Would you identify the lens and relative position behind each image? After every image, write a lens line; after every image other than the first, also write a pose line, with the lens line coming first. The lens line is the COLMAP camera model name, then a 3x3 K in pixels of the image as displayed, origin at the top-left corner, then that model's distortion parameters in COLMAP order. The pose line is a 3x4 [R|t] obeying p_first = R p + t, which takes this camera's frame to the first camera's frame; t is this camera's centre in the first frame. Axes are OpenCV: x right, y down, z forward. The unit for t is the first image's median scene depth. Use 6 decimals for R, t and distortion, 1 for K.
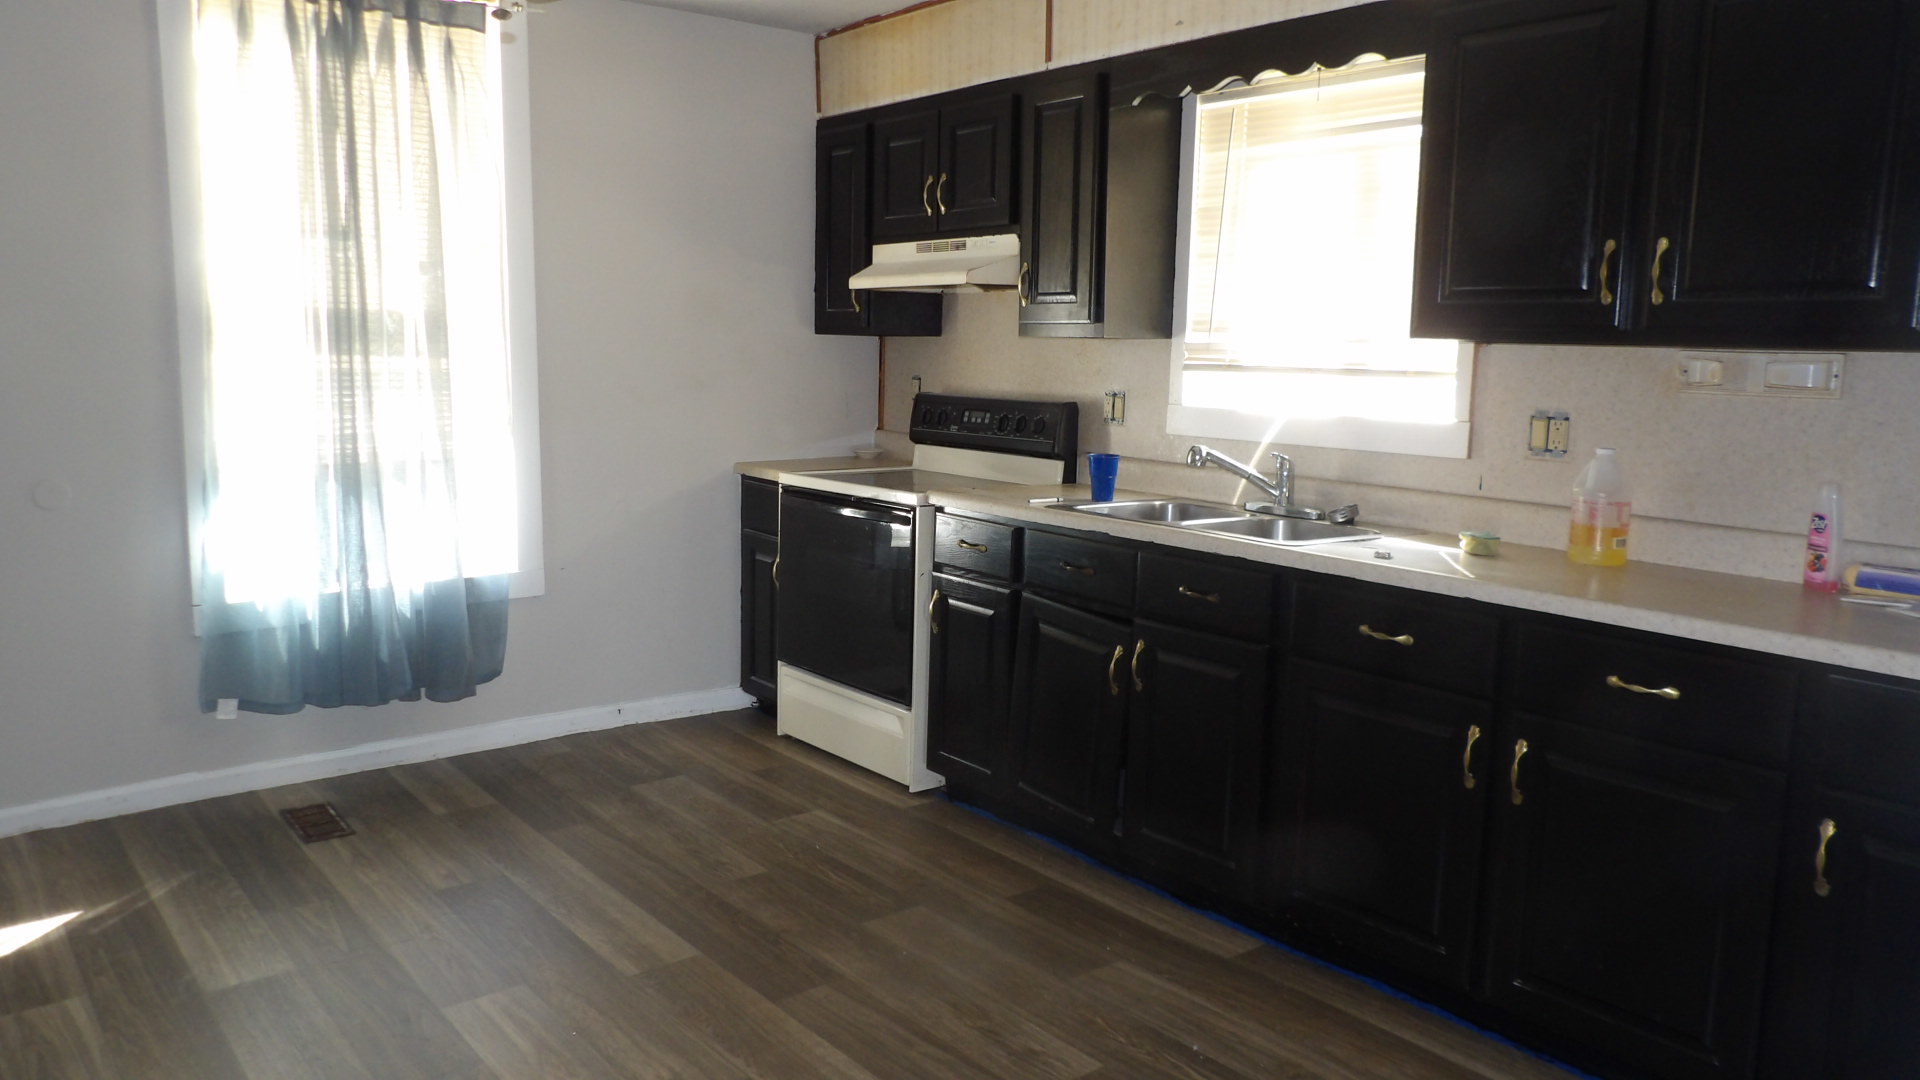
lens RADIAL K [[1383.6, 0, 960.0], [0, 1383.6, 540.0], [0, 0, 1]] dist [0.031199, -0.002381]
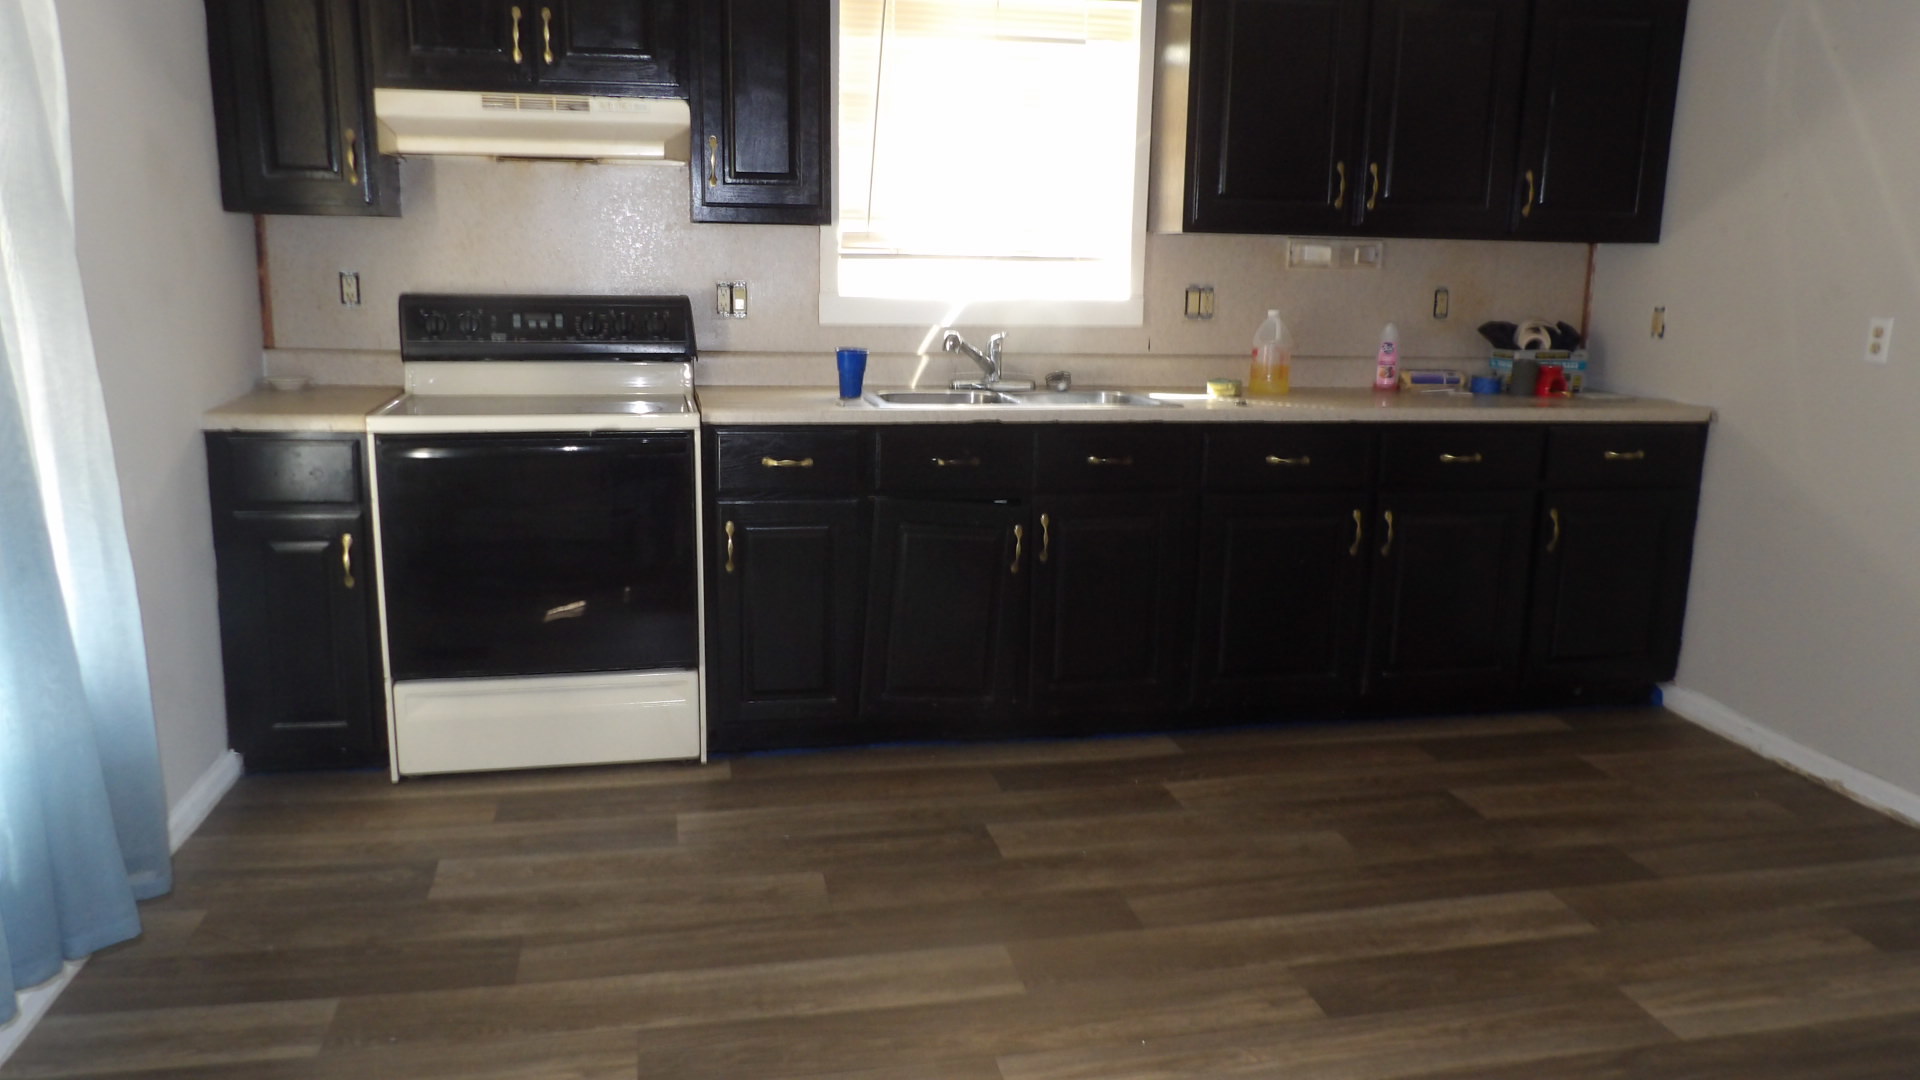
lens RADIAL K [[1351.5, 0, 959.7], [0, 1351.5, 529.1], [0, 0, 1]] dist [0.038021, 0.000336]
pose [[0.459382, -0.186042, 0.868537, -0.690699], [0.119998, 0.981854, 0.146846, -0.065833], [-0.880096, 0.036764, 0.473371, 0.480546]]
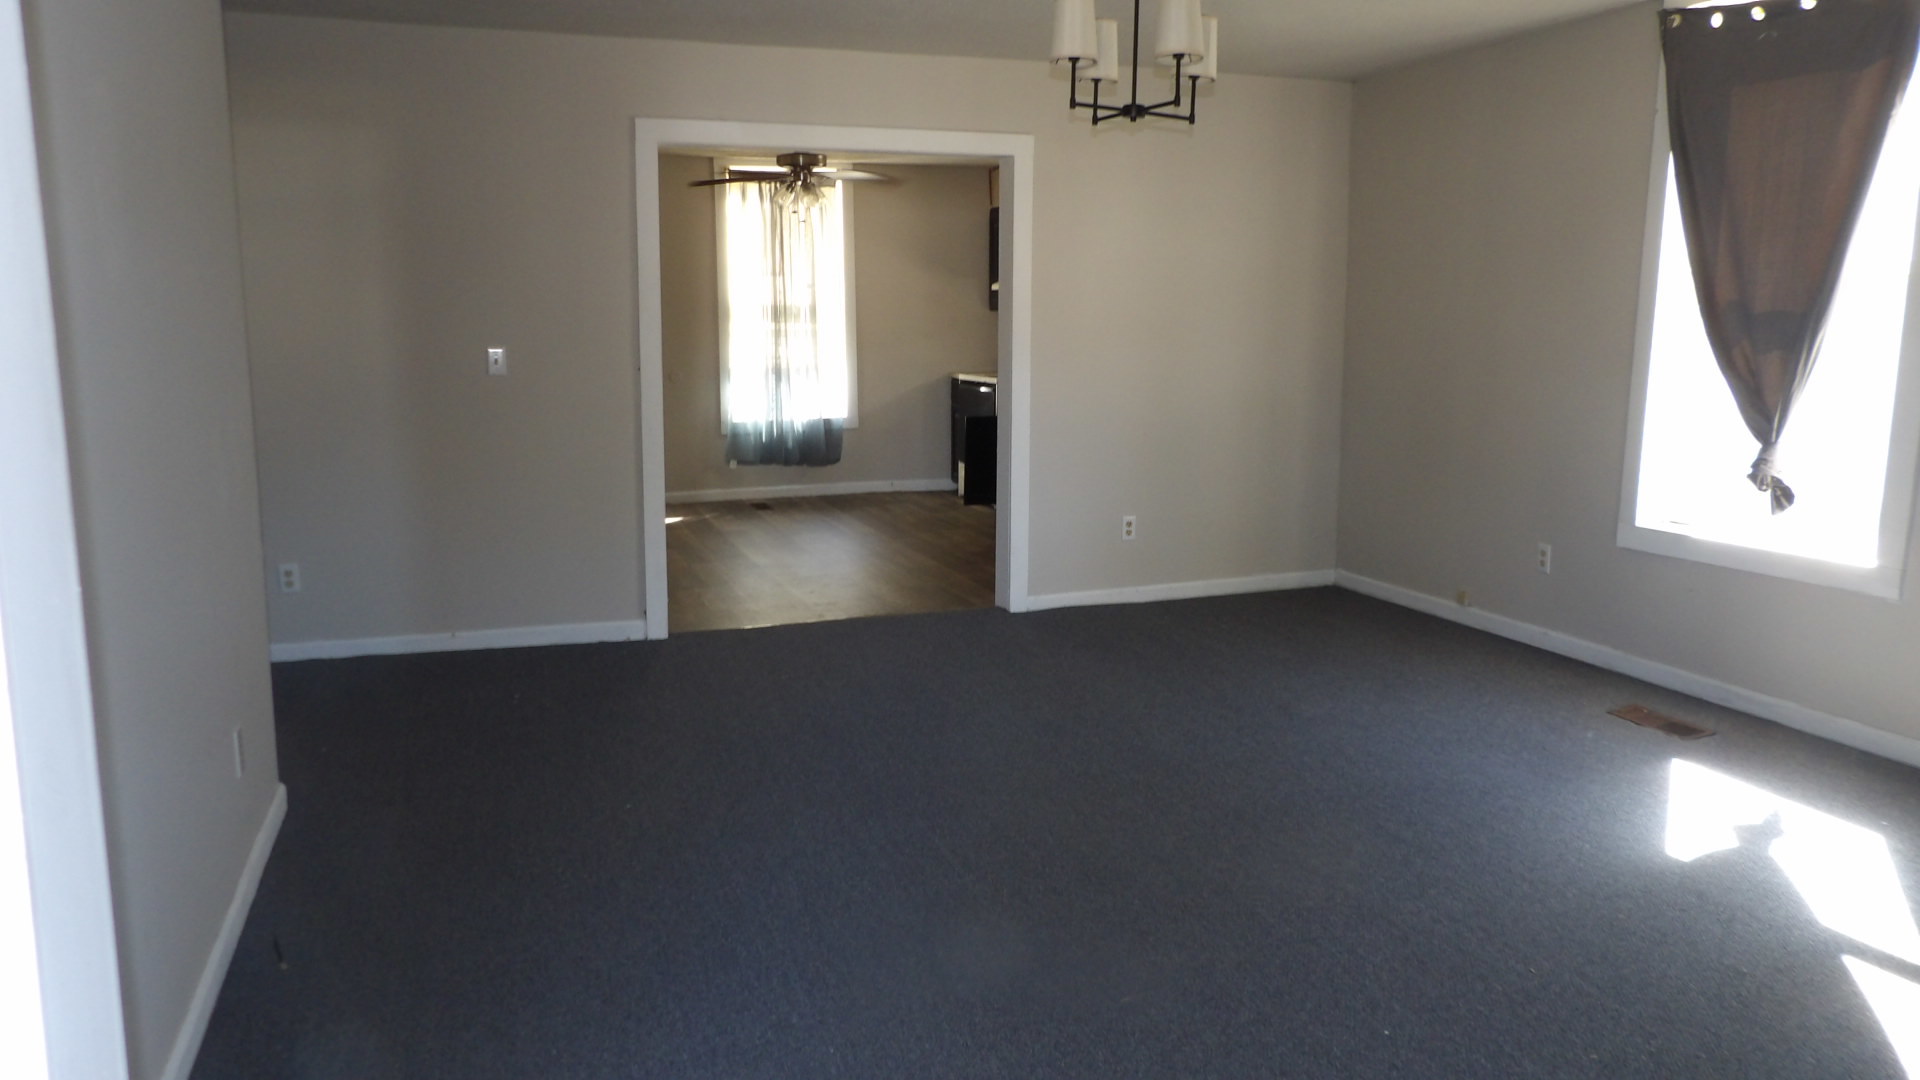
lens RADIAL K [[1383.6, 0, 960.0], [0, 1383.6, 540.0], [0, 0, 1]] dist [0.031199, -0.002381]
pose [[0.940096, 0.035685, -0.339036, 0.716697], [-0.024886, 0.999037, 0.036146, 0.155907], [0.340000, -0.025544, 0.940079, -1.222878]]
